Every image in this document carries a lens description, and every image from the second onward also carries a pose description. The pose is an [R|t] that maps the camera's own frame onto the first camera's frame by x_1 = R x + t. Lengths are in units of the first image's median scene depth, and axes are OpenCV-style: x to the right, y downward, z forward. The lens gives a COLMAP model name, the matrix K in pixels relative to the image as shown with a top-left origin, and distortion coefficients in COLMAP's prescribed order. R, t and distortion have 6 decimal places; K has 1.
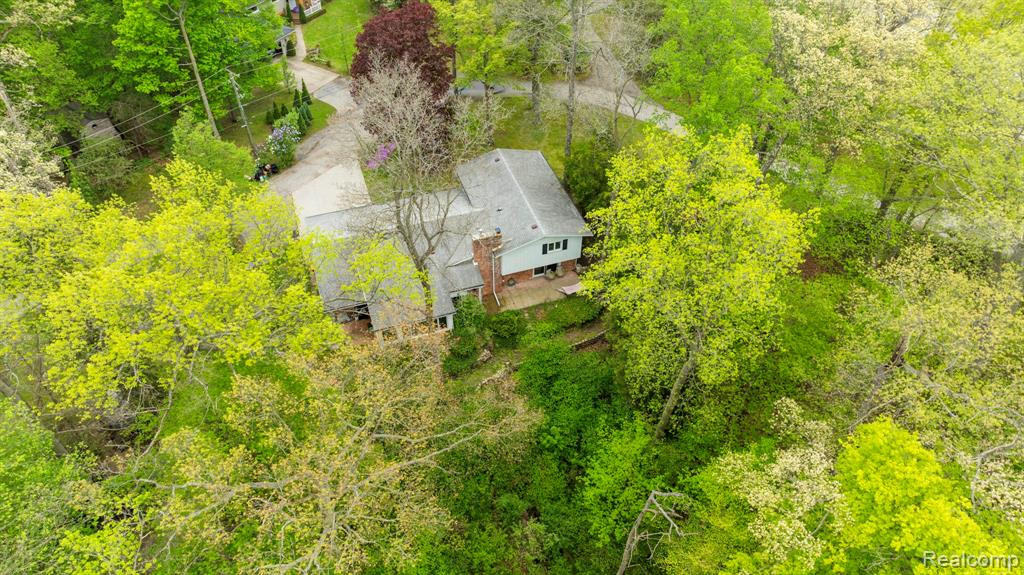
lens RADIAL K [[729.0, 0, 512.0], [0, 729.0, 287.5], [0, 0, 1]] dist [-0.025037, 0.002049]
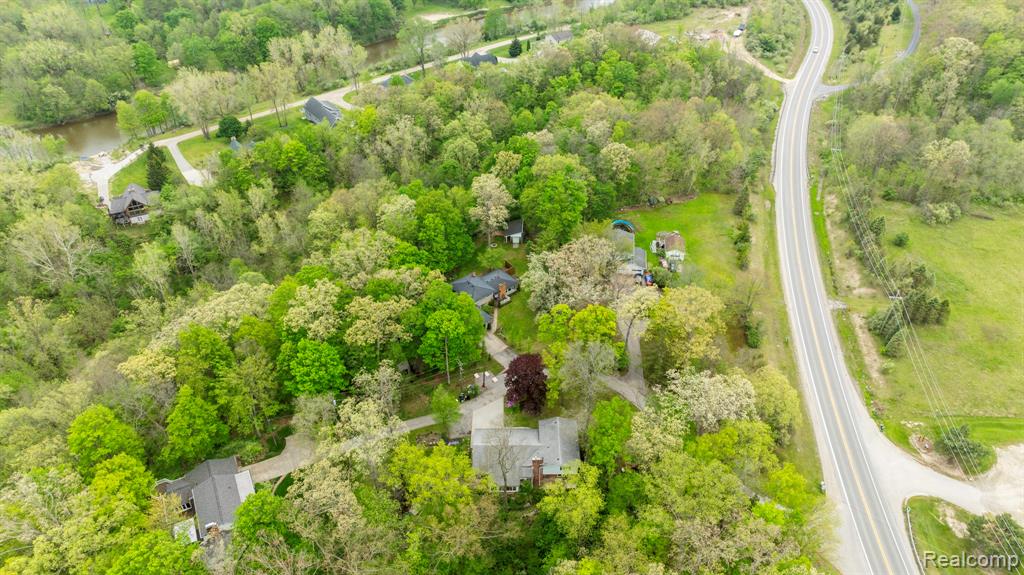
lens RADIAL K [[729.0, 0, 512.0], [0, 729.0, 287.5], [0, 0, 1]] dist [-0.025037, 0.002049]
pose [[0.950034, 0.186030, -0.250654, 0.400222], [-0.217053, 0.970798, -0.102175, -0.368031], [0.224327, 0.151475, 0.962670, -1.561890]]
